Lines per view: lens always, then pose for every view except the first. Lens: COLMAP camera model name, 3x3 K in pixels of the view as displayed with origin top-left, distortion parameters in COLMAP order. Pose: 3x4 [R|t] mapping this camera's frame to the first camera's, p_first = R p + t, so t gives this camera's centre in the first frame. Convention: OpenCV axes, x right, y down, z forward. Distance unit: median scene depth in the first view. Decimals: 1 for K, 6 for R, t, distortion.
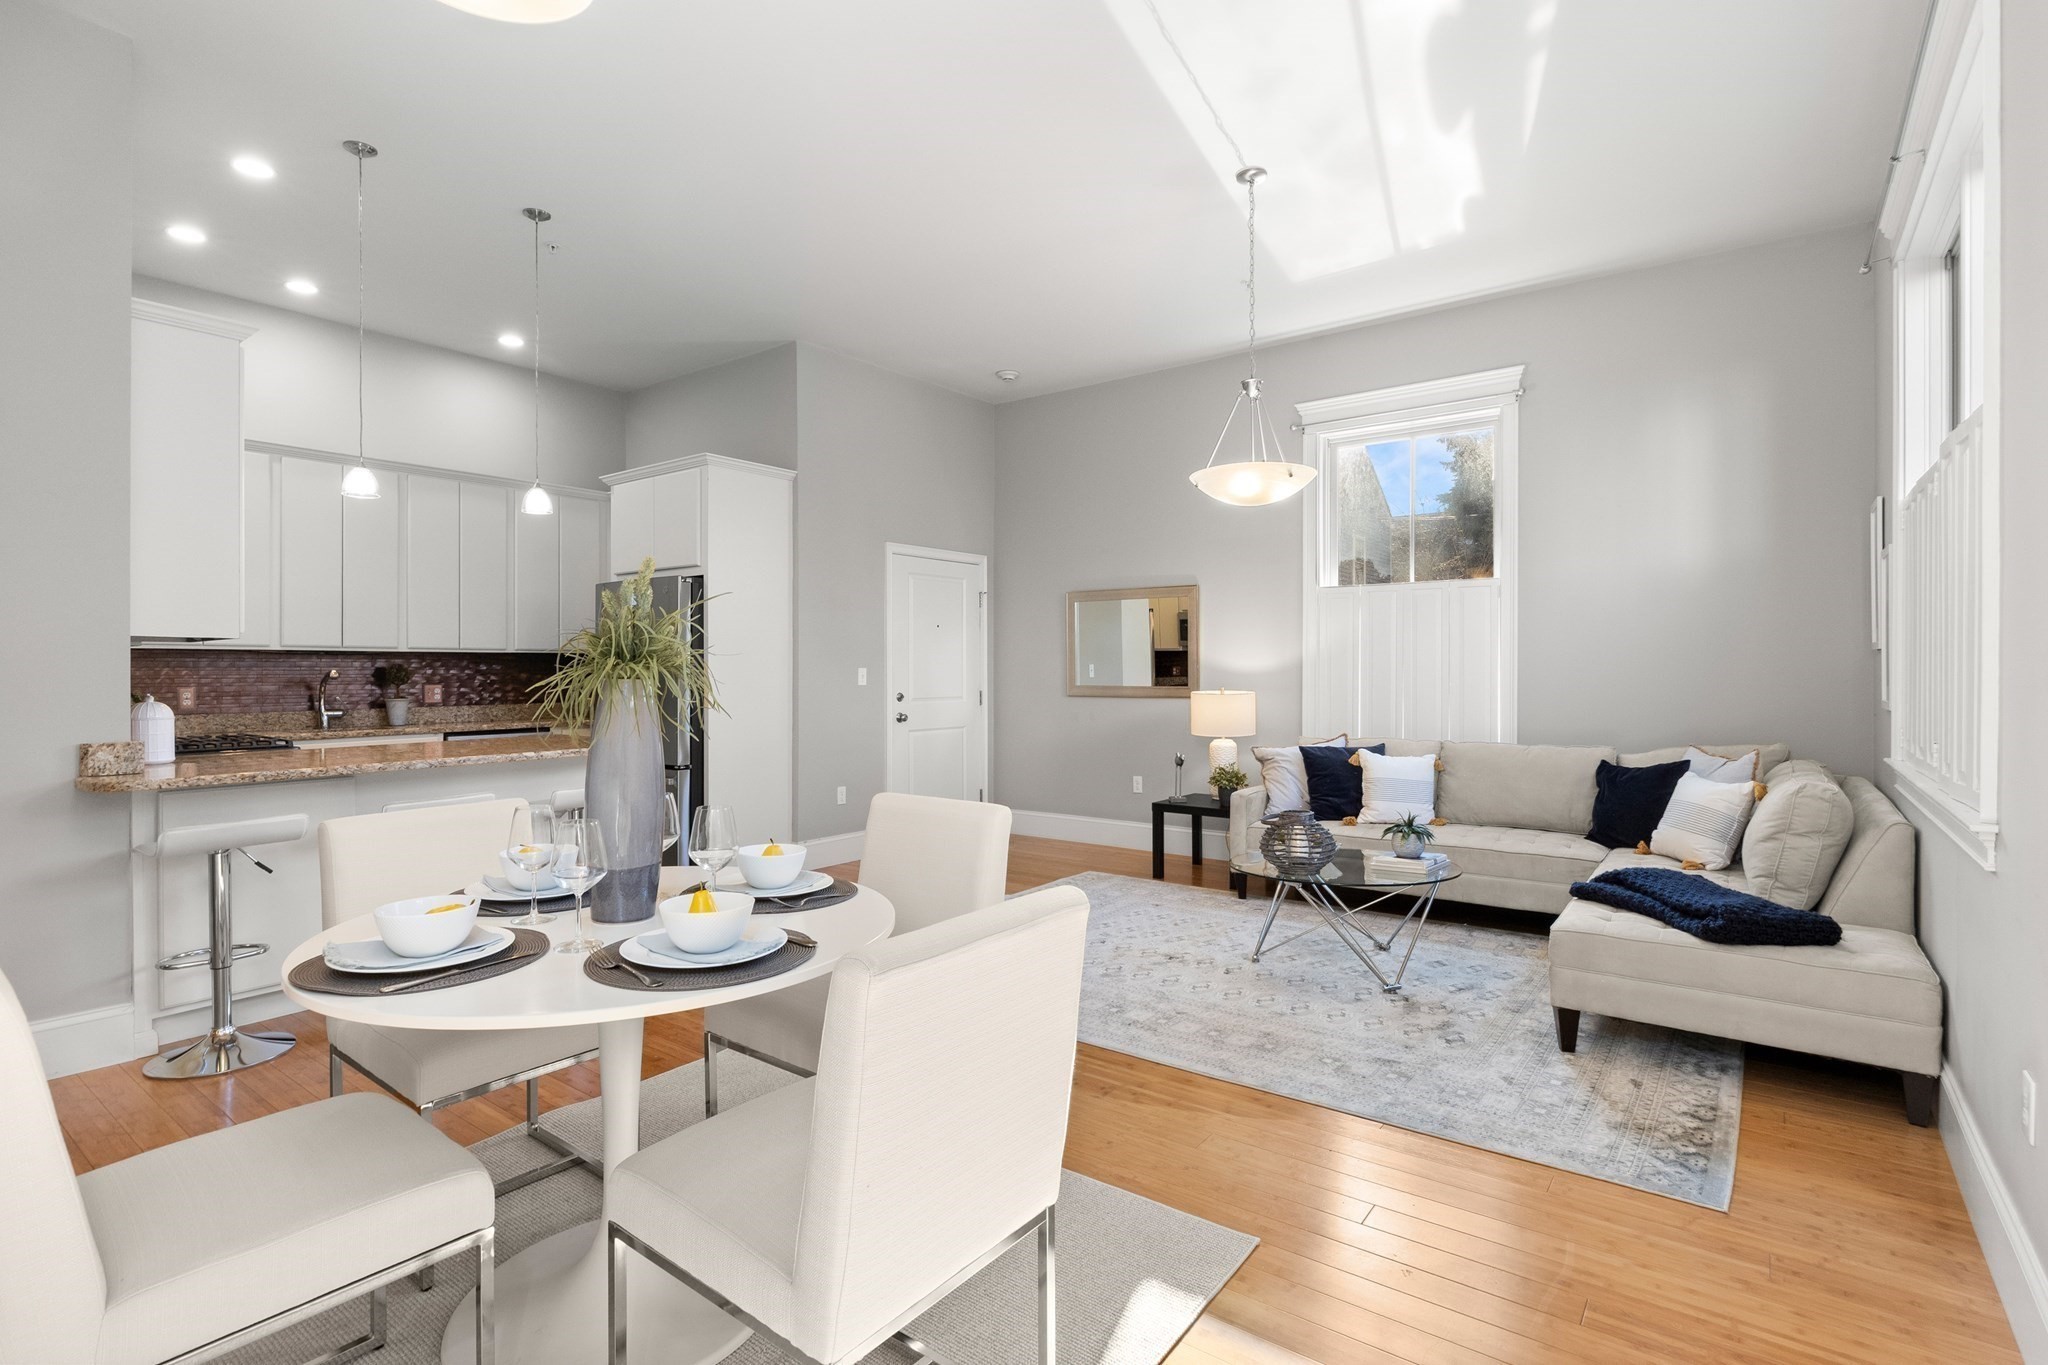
lens RADIAL K [[1010.4, 0, 1045.1], [0, 1010.4, 674.4], [0, 0, 1]] dist [-0.001595, 0.000005]
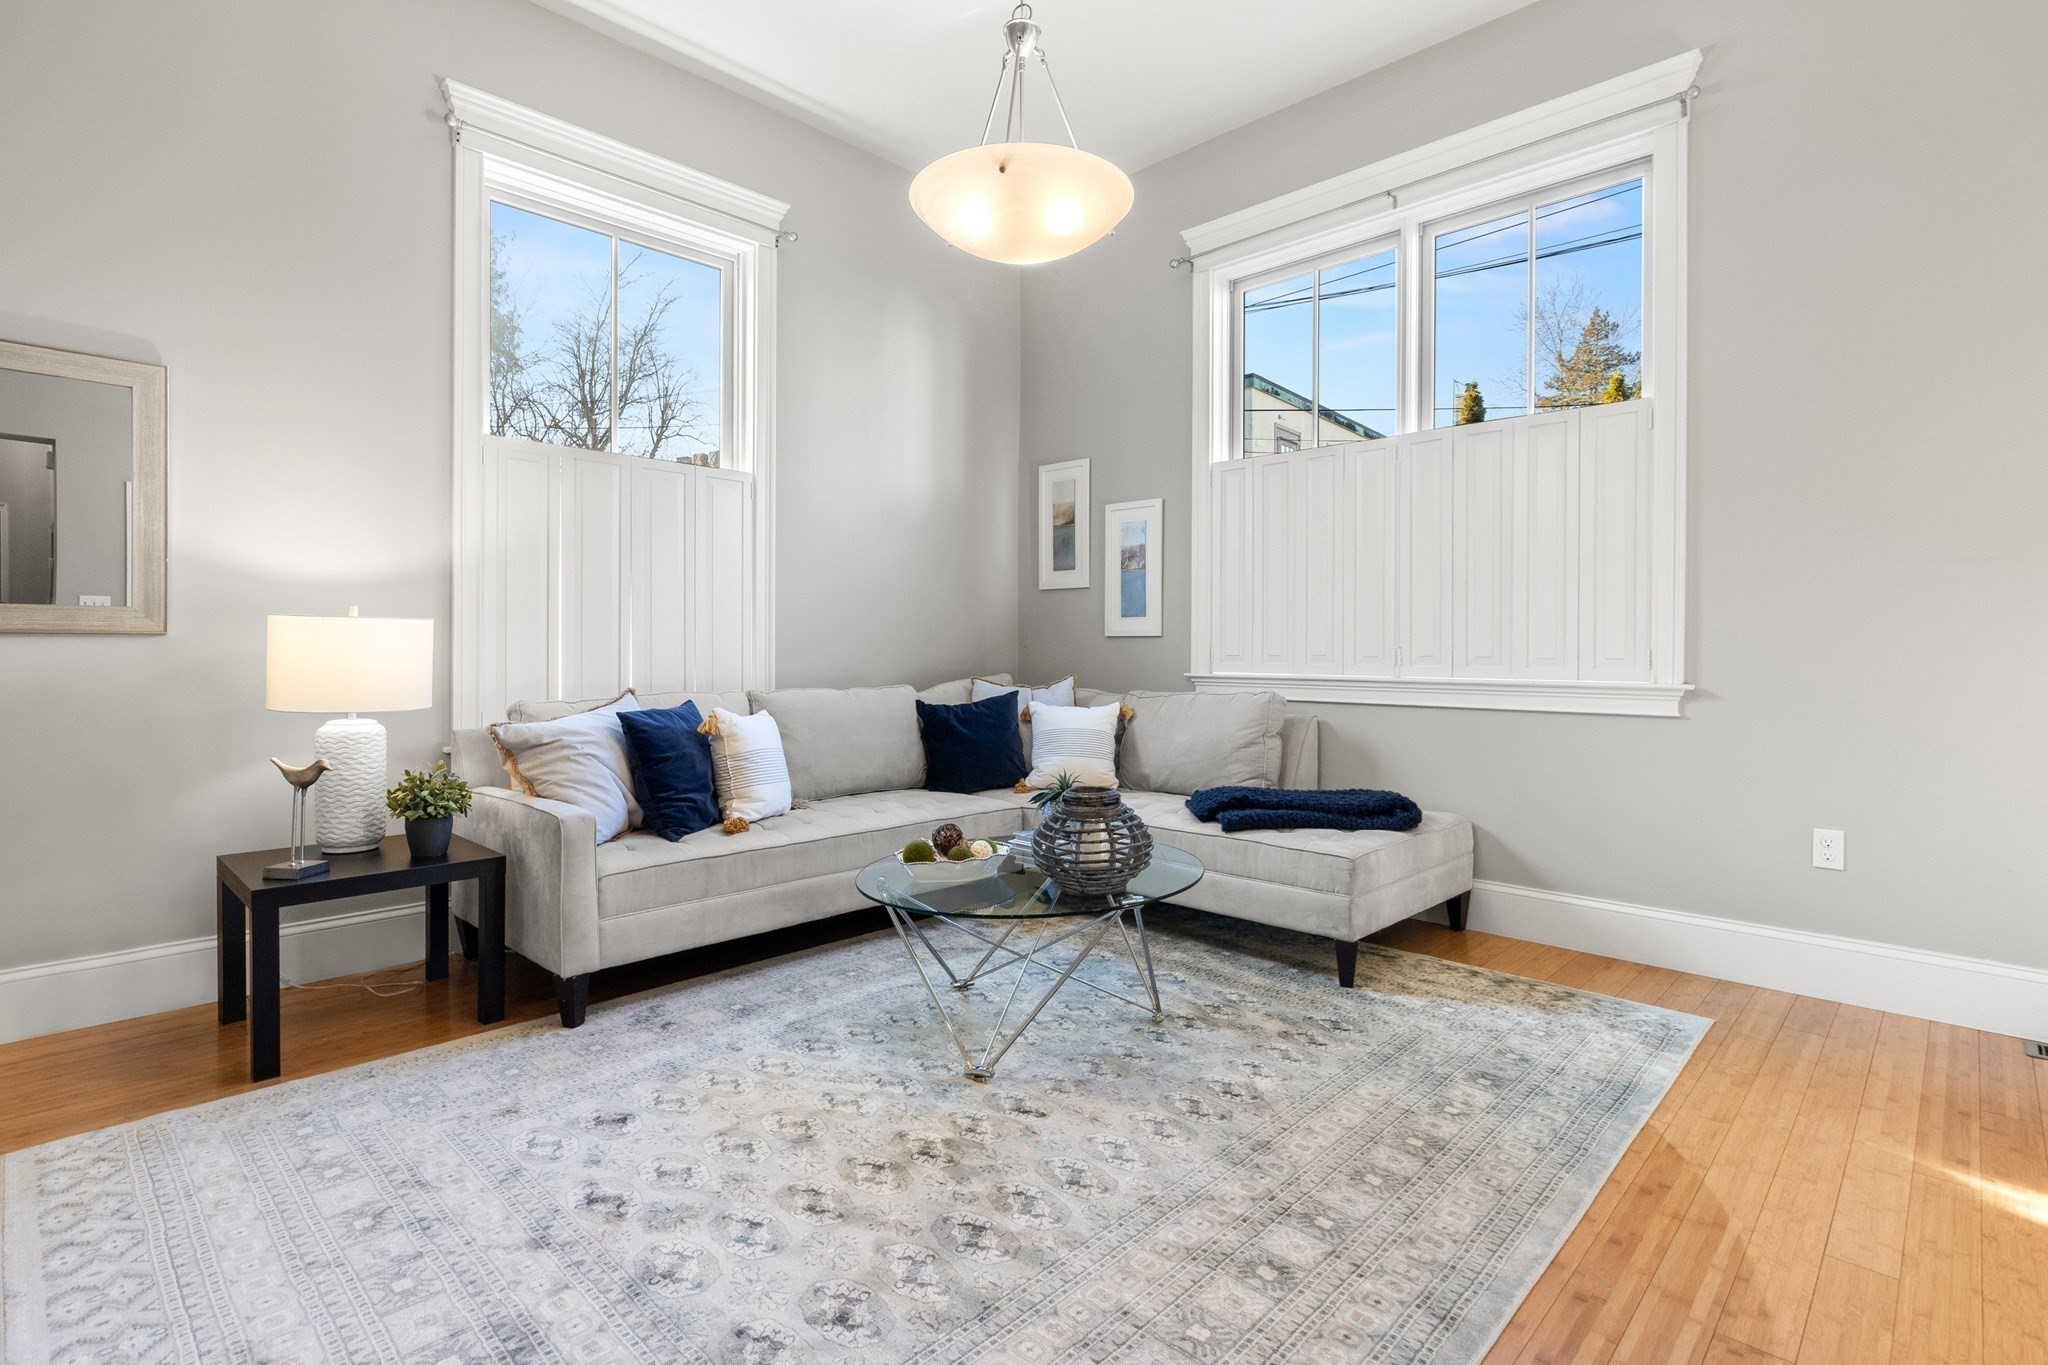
lens RADIAL K [[986.9, 0, 1045.3], [0, 986.9, 654.7], [0, 0, 1]] dist [-0.001437, -0.000615]
pose [[0.133233, -0.000539, 0.991085, -0.268783], [0.007501, 0.999972, -0.000465, 0.045101], [-0.991056, 0.007497, 0.133233, 0.752455]]
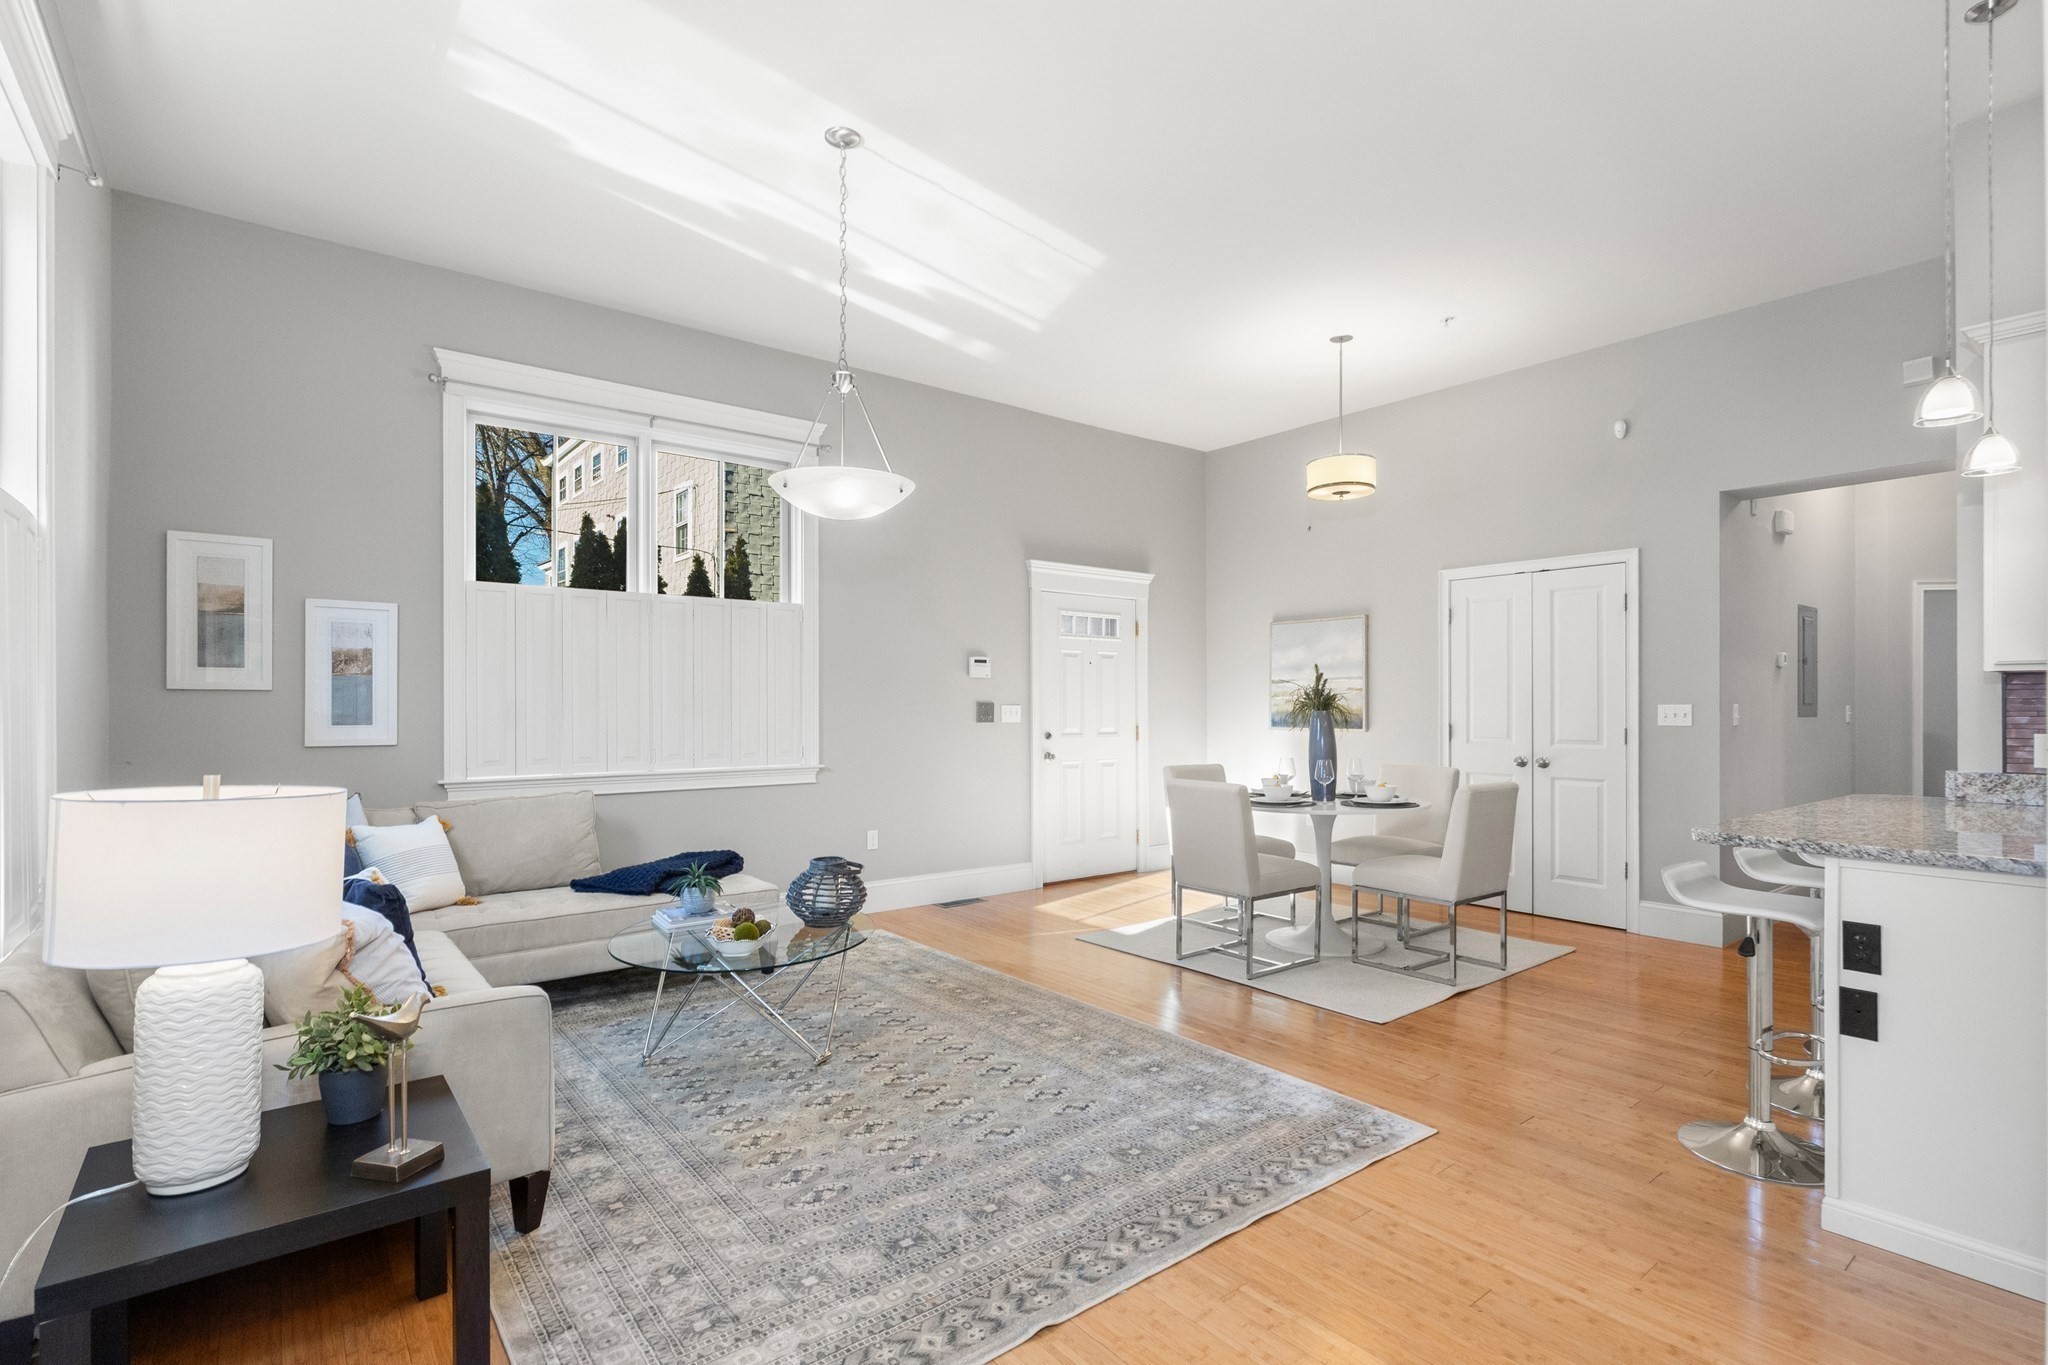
lens RADIAL K [[970.2, 0, 1024.0], [0, 970.2, 703.5], [0, 0, 1]] dist [0.001134, 0.000018]
pose [[-0.961795, 0.005572, 0.273712, -0.137486], [0.007981, 0.999939, 0.007688, -0.010176], [-0.273653, 0.009579, -0.961781, 1.443338]]
